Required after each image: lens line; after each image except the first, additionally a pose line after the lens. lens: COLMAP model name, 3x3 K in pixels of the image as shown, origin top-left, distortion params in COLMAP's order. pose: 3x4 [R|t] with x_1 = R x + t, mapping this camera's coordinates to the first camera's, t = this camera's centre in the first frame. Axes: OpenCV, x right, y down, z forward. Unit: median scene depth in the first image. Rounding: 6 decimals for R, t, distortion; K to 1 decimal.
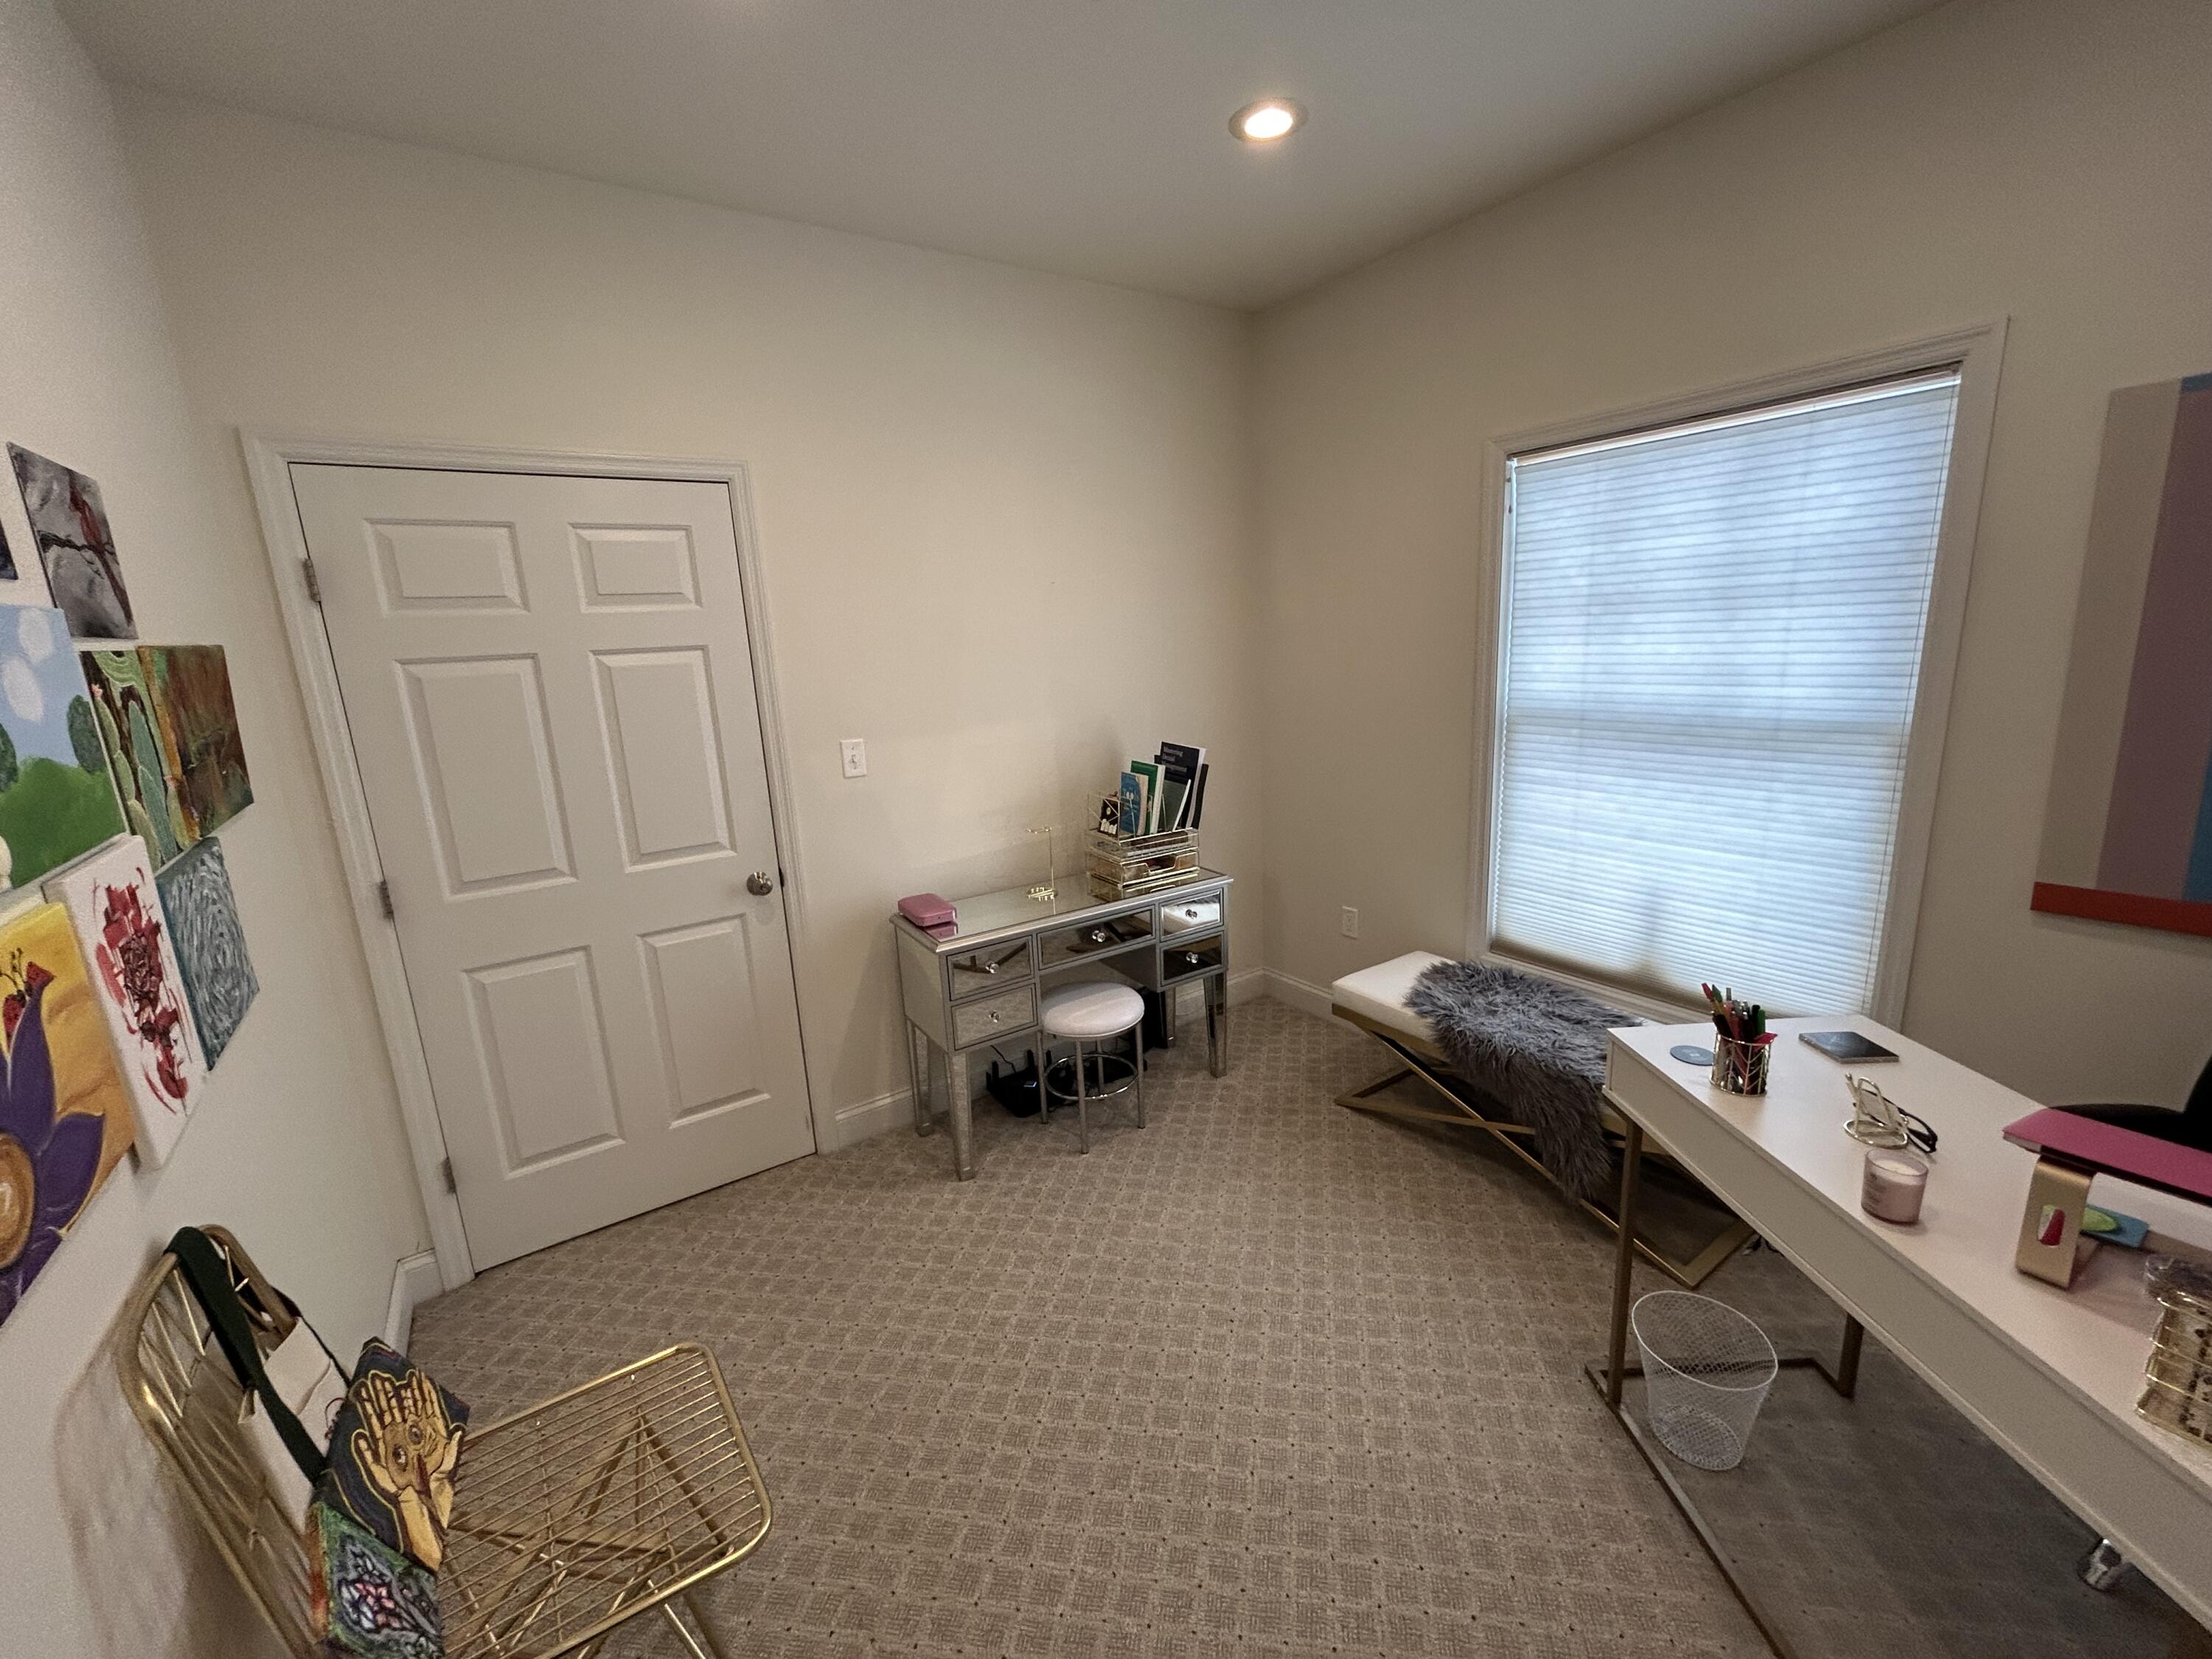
lens RADIAL K [[896.9, 0, 1103.0], [0, 896.9, 829.3], [0, 0, 1]] dist [-0.001310, 0.001626]
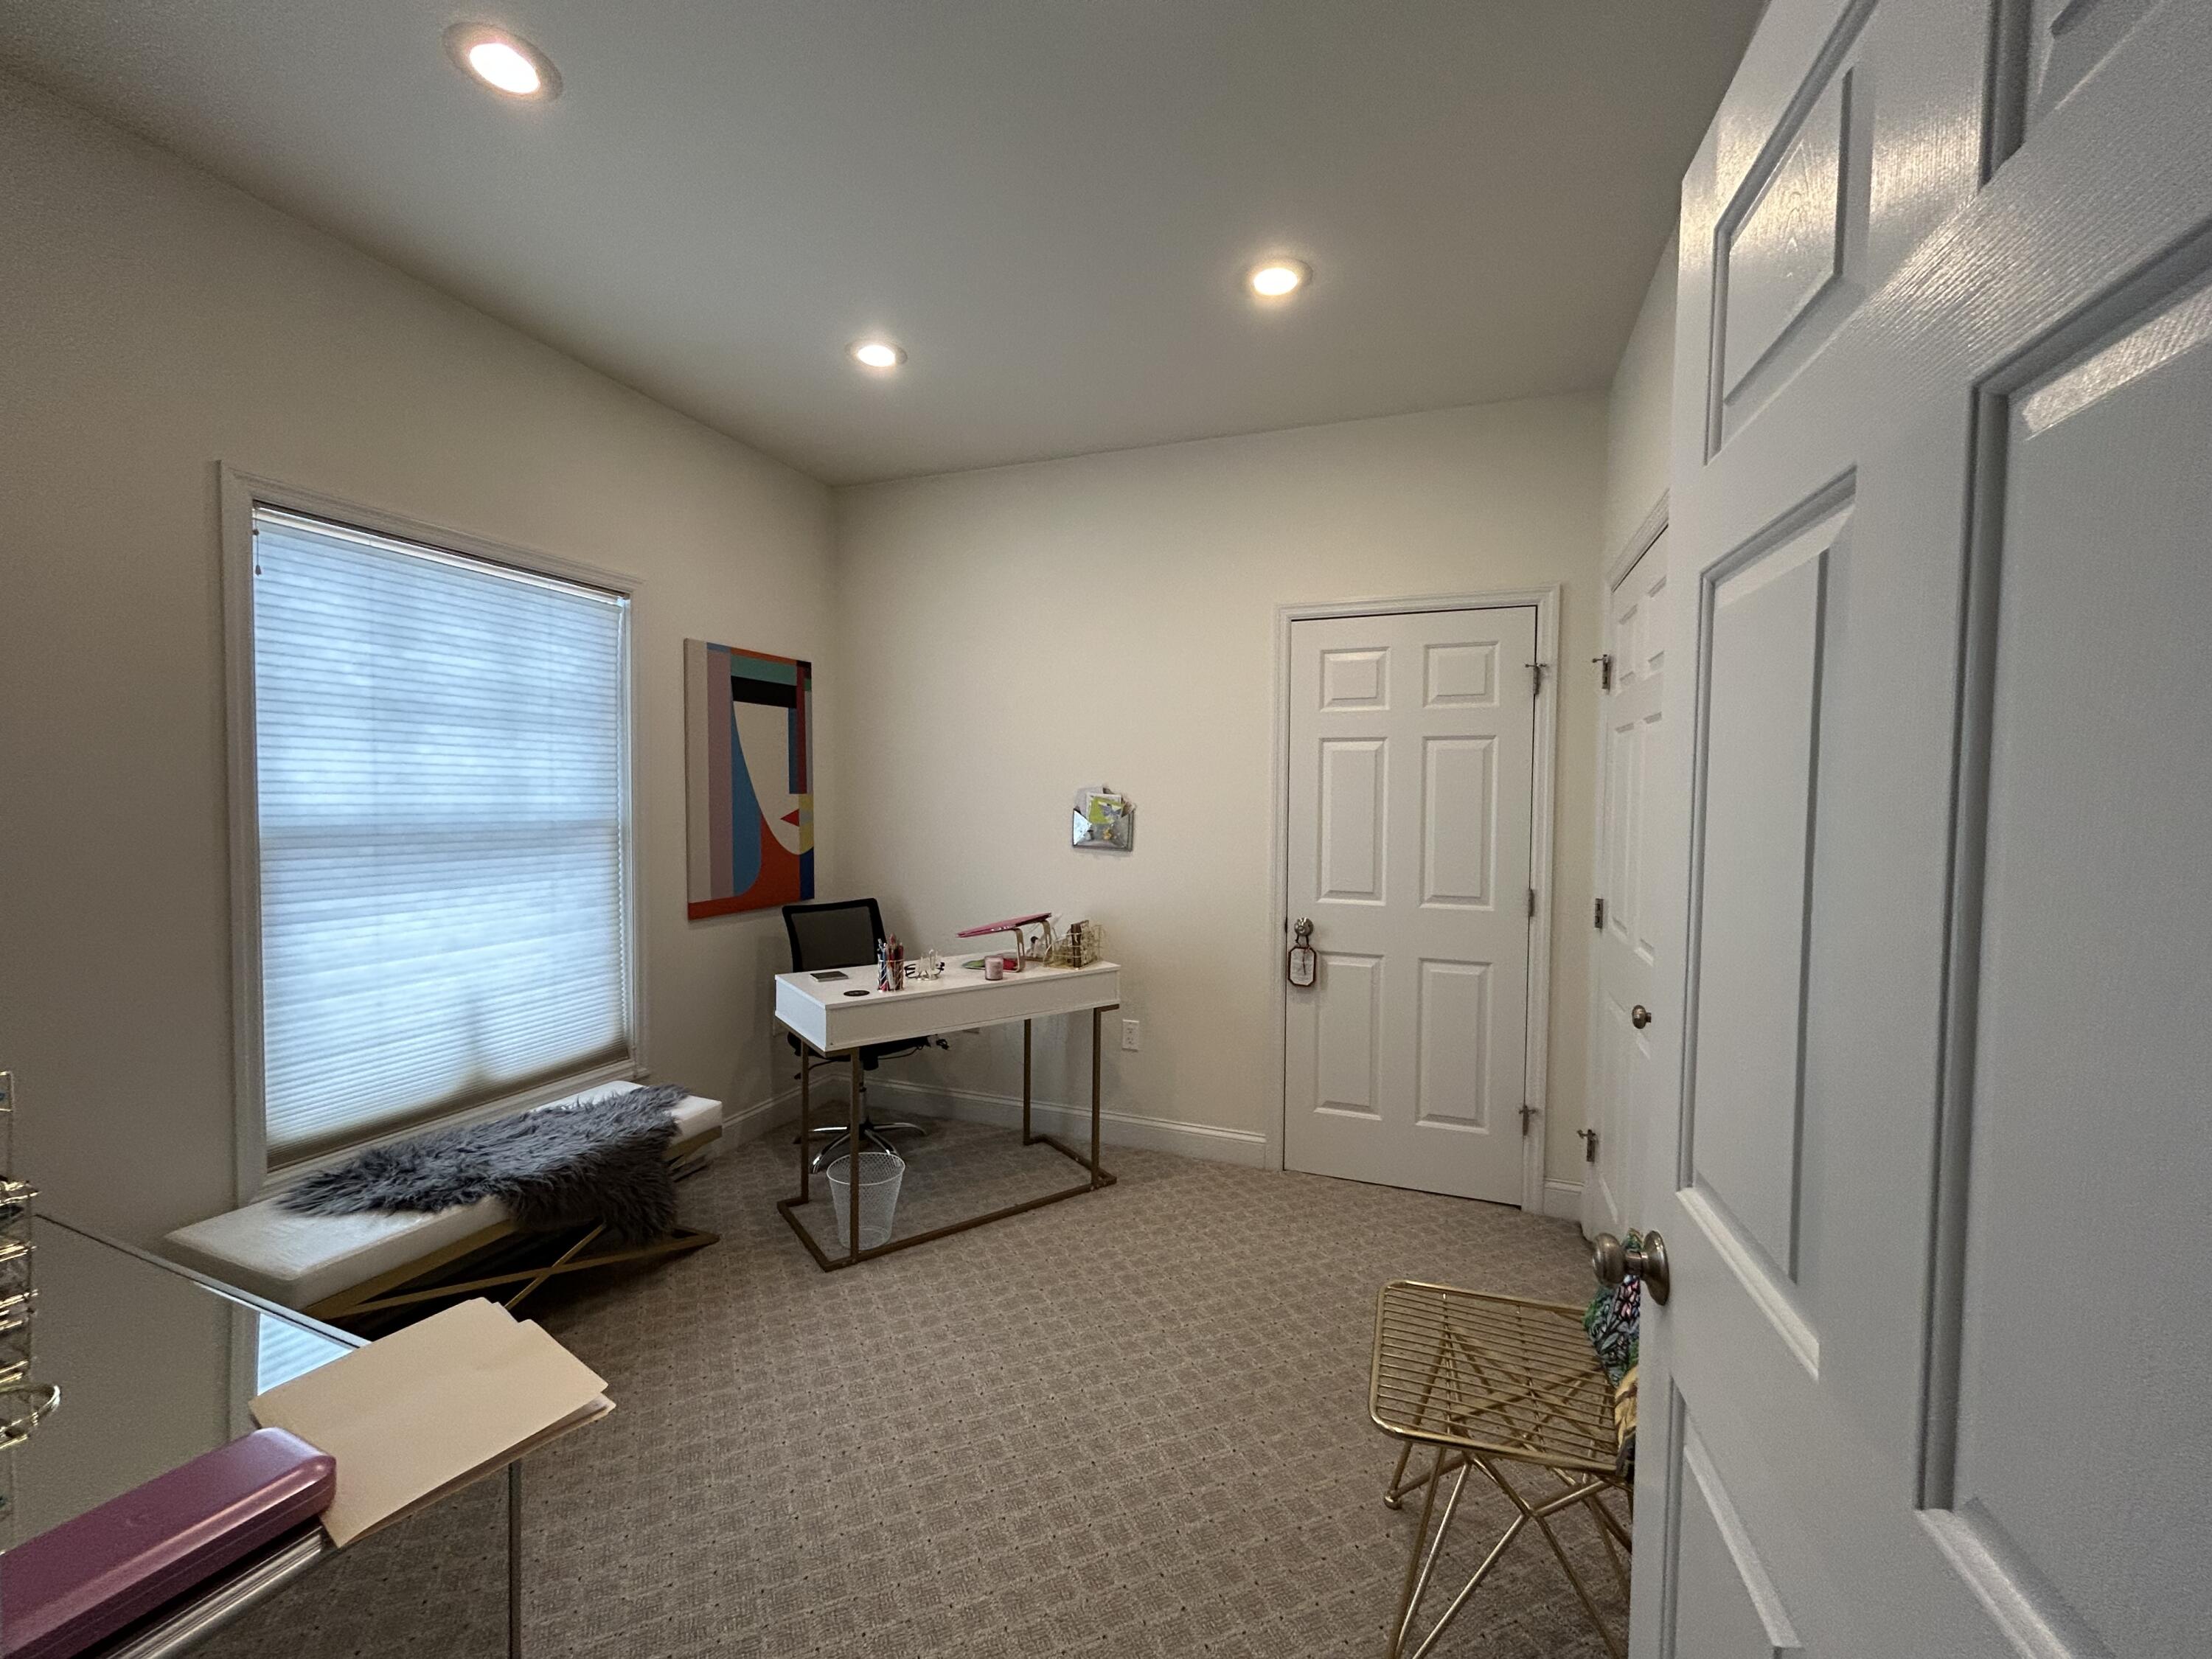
lens RADIAL K [[896.9, 0, 1103.8], [0, 896.9, 832.7], [0, 0, 1]] dist [-0.001310, 0.001626]
pose [[-0.571192, 0.004272, 0.820806, -0.637881], [0.187680, 0.974175, 0.125535, -0.107792], [-0.799072, 0.225753, -0.557242, 0.977735]]
